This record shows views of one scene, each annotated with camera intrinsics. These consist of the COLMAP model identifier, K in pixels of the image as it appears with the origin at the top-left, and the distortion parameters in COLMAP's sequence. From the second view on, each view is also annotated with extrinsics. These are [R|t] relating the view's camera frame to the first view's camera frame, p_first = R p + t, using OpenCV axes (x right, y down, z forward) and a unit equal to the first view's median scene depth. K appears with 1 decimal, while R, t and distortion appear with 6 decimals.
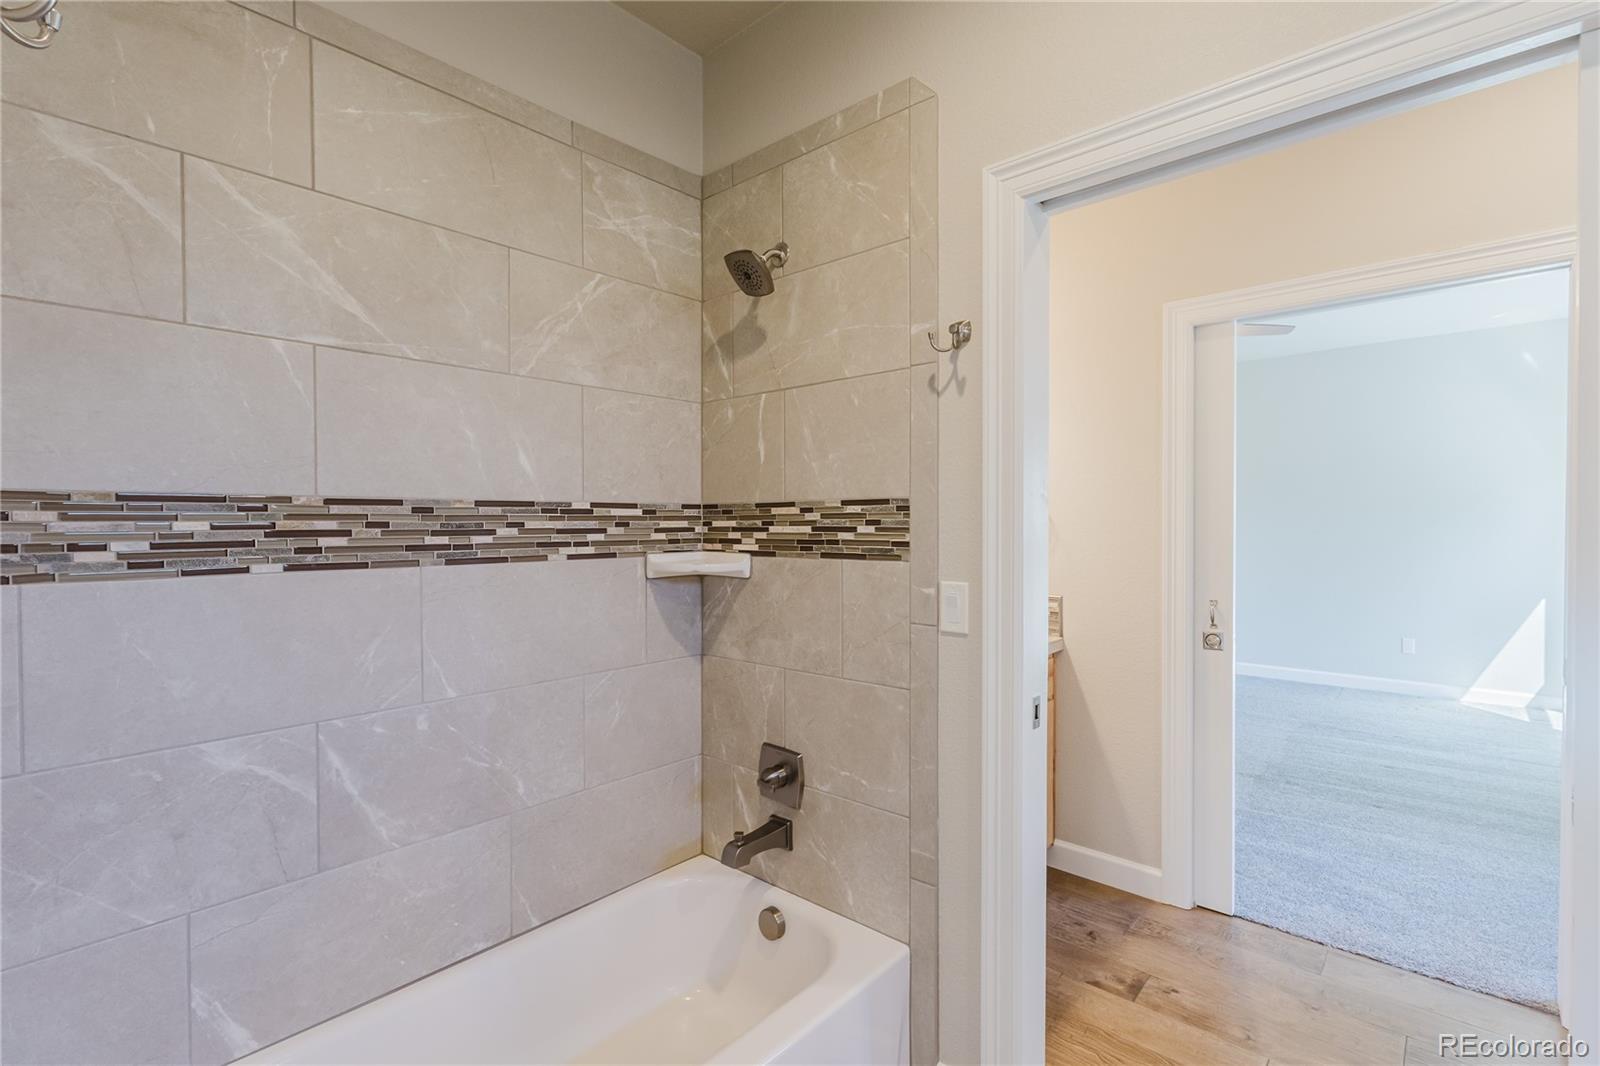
lens RADIAL K [[732.6, 0, 798.2], [0, 732.6, 532.5], [0, 0, 1]] dist [-0.000826, 0.002235]
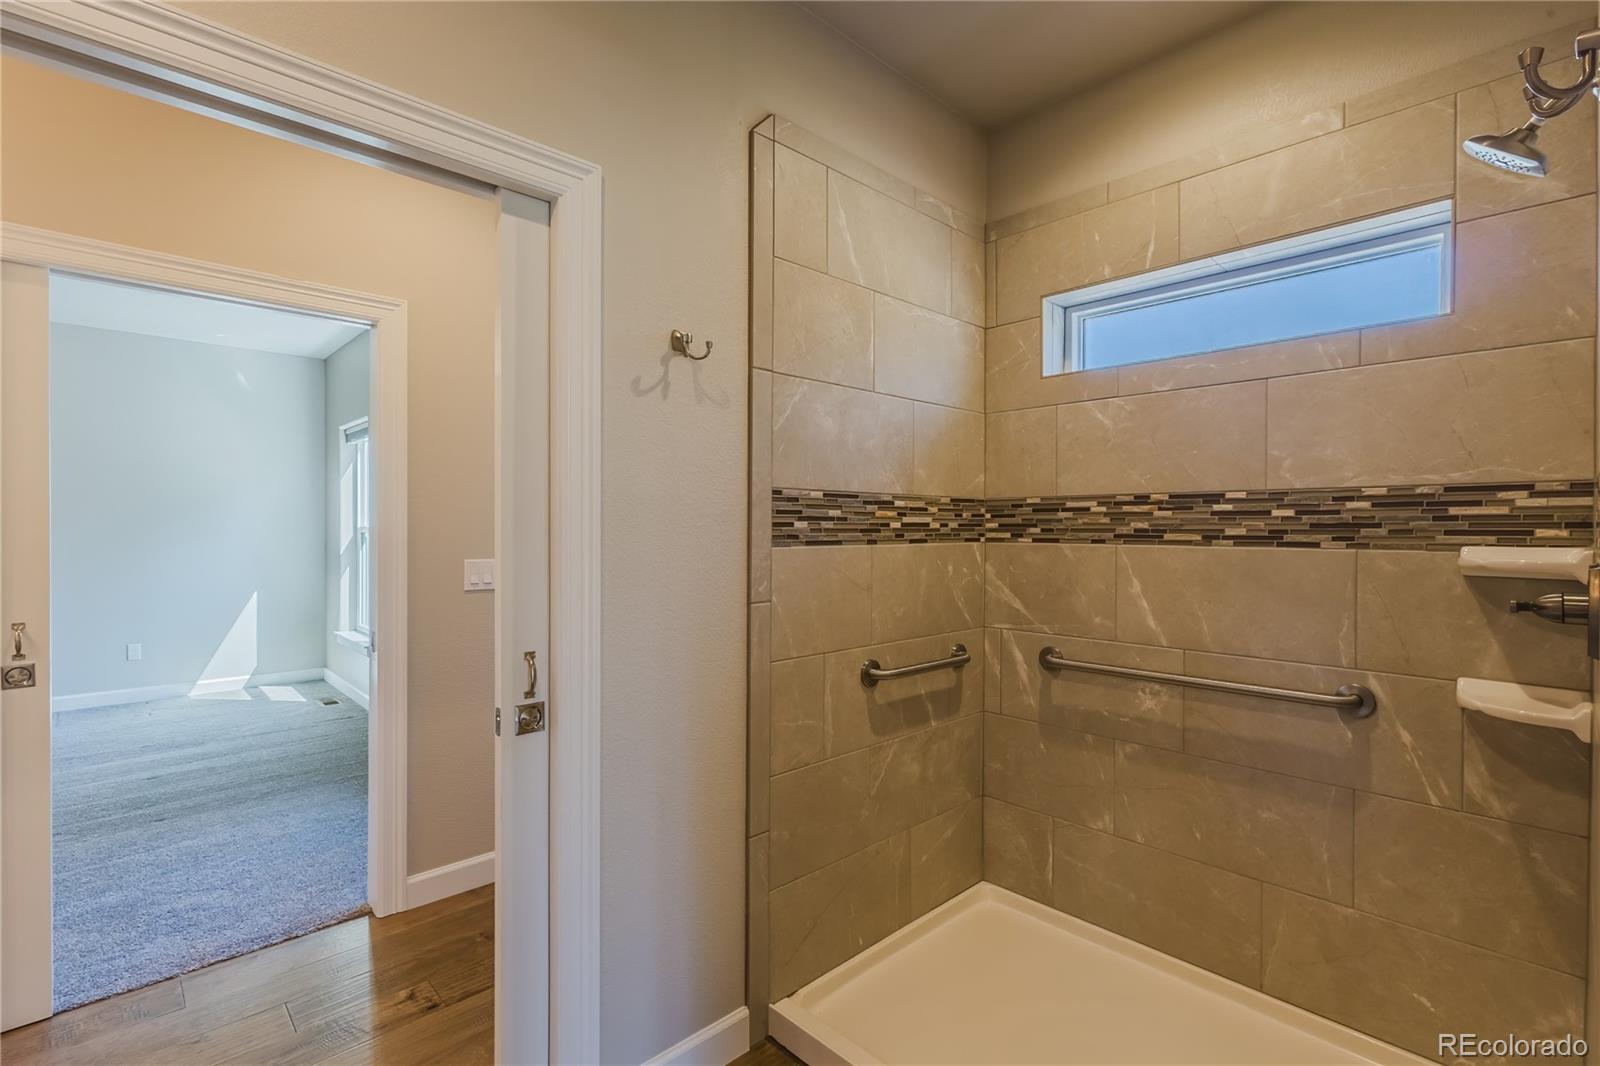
lens RADIAL K [[730.9, 0, 799.7], [0, 730.9, 530.5], [0, 0, 1]] dist [-0.001359, -0.000915]
pose [[0.071374, -0.000761, 0.997449, -0.110201], [0.006484, 0.999979, 0.000299, 0.000935], [-0.997429, 0.006446, 0.071377, 0.106075]]
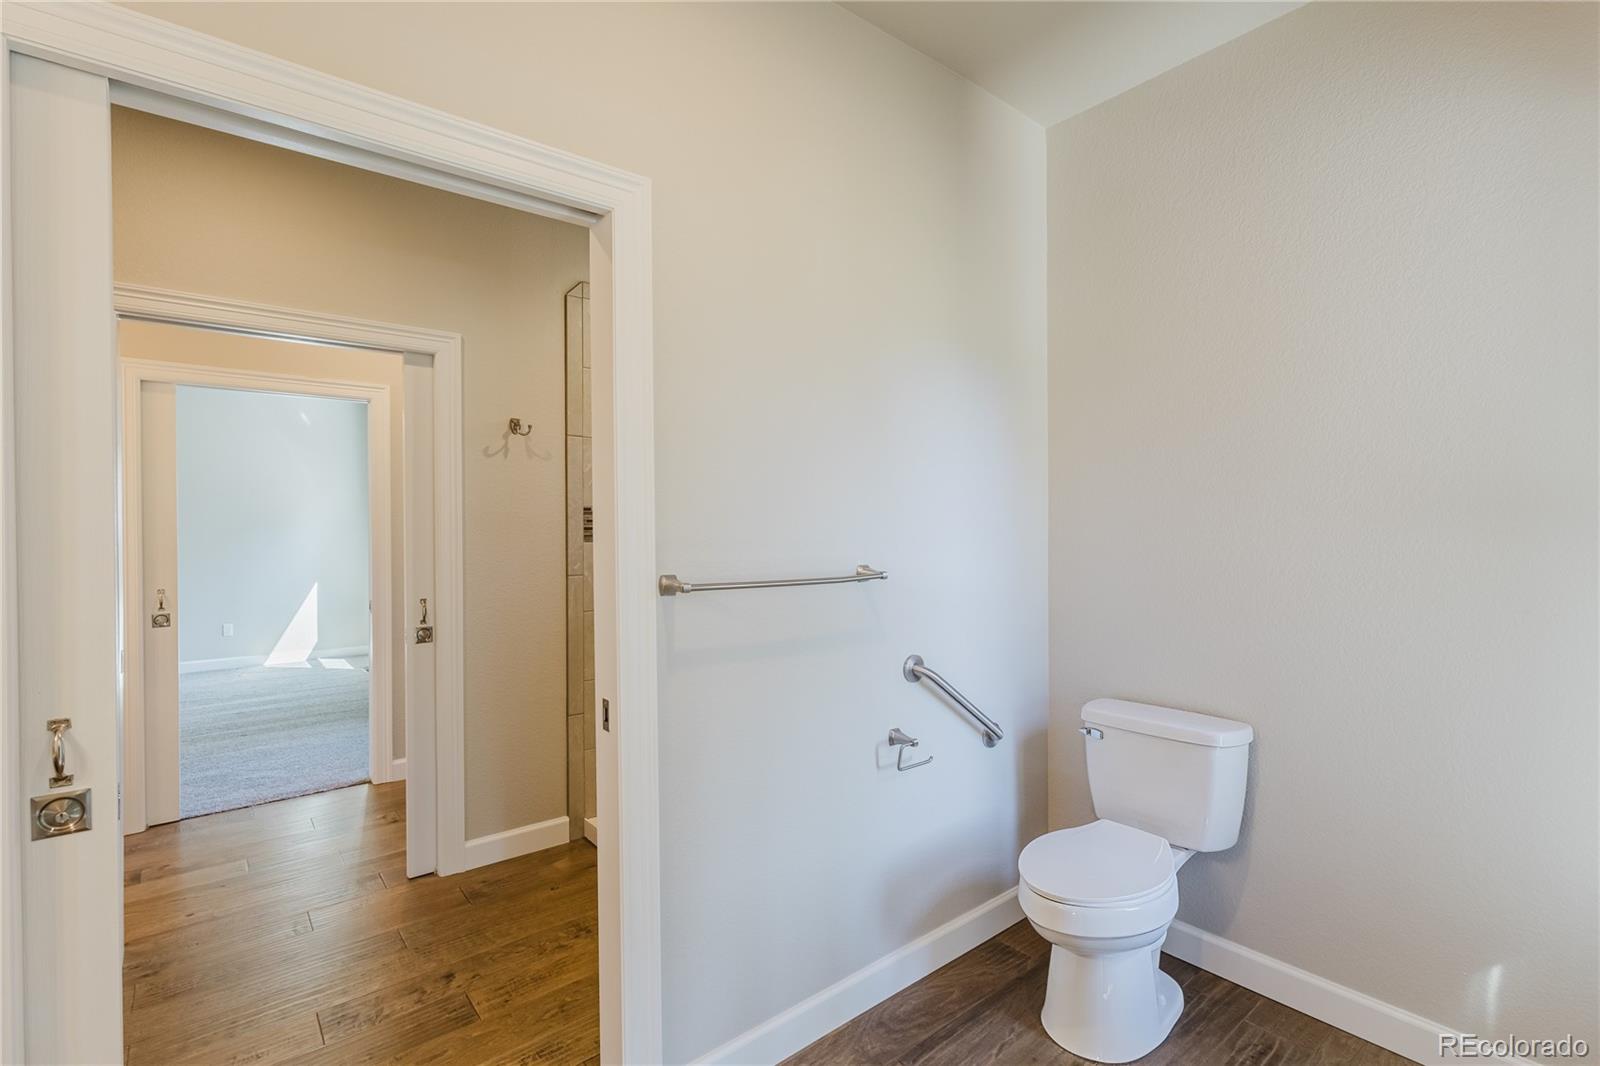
lens RADIAL K [[732.6, 0, 798.2], [0, 732.6, 532.5], [0, 0, 1]] dist [-0.000826, 0.002235]
pose [[0.150219, -0.002546, 0.988649, -0.467118], [0.015822, 0.999875, 0.000171, 0.005782], [-0.988526, 0.015617, 0.150241, -0.279347]]
